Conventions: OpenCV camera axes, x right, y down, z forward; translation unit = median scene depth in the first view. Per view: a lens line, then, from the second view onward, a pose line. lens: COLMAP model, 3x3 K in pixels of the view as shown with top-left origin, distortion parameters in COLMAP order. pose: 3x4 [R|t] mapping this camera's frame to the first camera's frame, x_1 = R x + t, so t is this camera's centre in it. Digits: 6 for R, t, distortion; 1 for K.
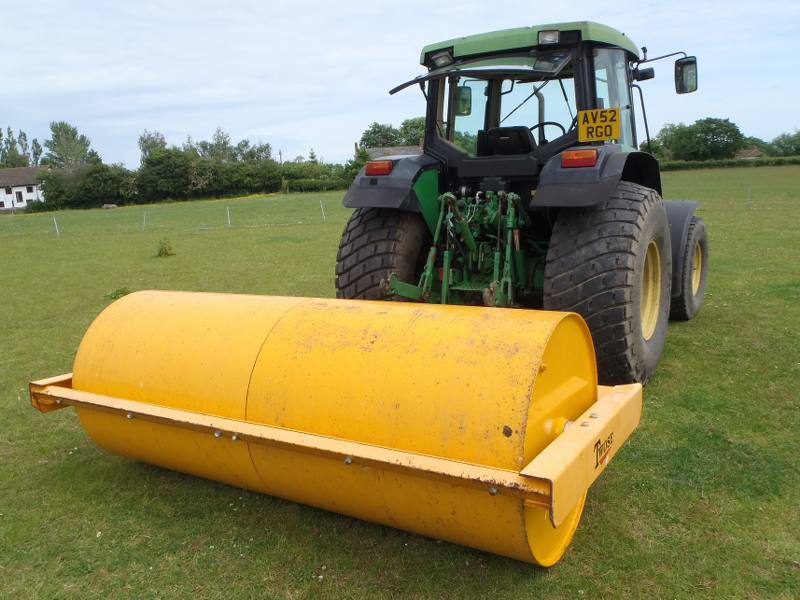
lens RADIAL K [[655.4, 0, 400.0], [0, 655.4, 300.0], [0, 0, 1]] dist [-0.034580, 0.004824]
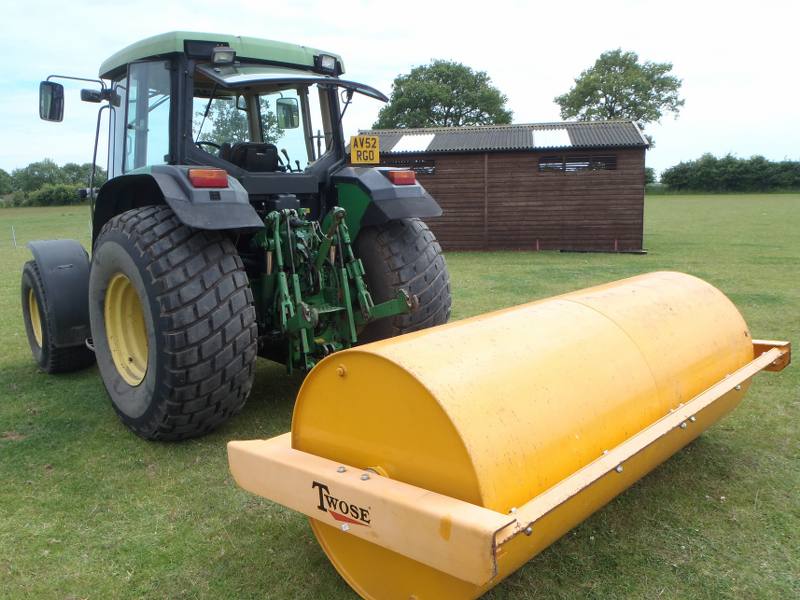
lens RADIAL K [[655.4, 0, 400.0], [0, 655.4, 300.0], [0, 0, 1]] dist [-0.034580, 0.004824]
pose [[0.261672, -0.123870, 0.957175, -0.797922], [0.193841, 0.978268, 0.073607, -0.083448], [-0.945491, 0.166279, 0.279996, 0.660739]]
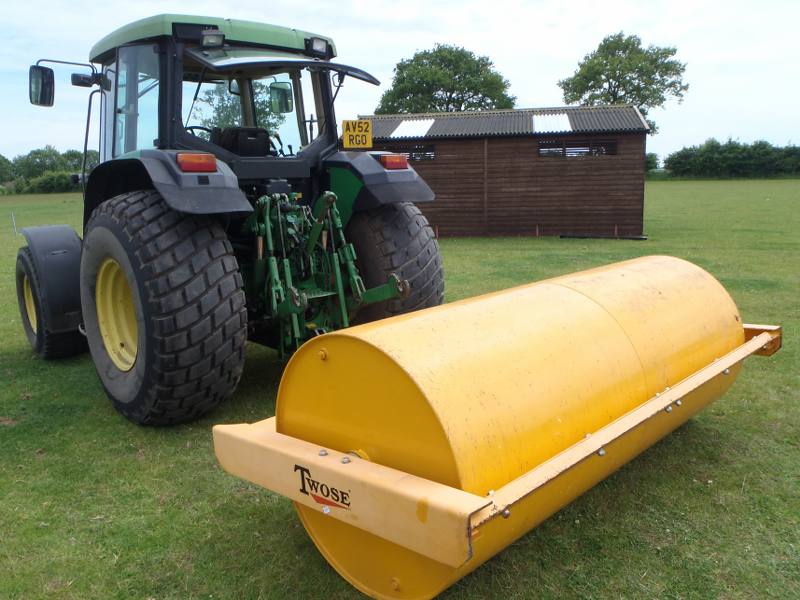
lens RADIAL K [[655.4, 0, 400.0], [0, 655.4, 300.0], [0, 0, 1]] dist [-0.034580, 0.004824]
pose [[0.264563, -0.143852, 0.953579, -0.791780], [0.195578, 0.976267, 0.093013, -0.077674], [-0.944328, 0.161891, 0.286418, 0.646738]]
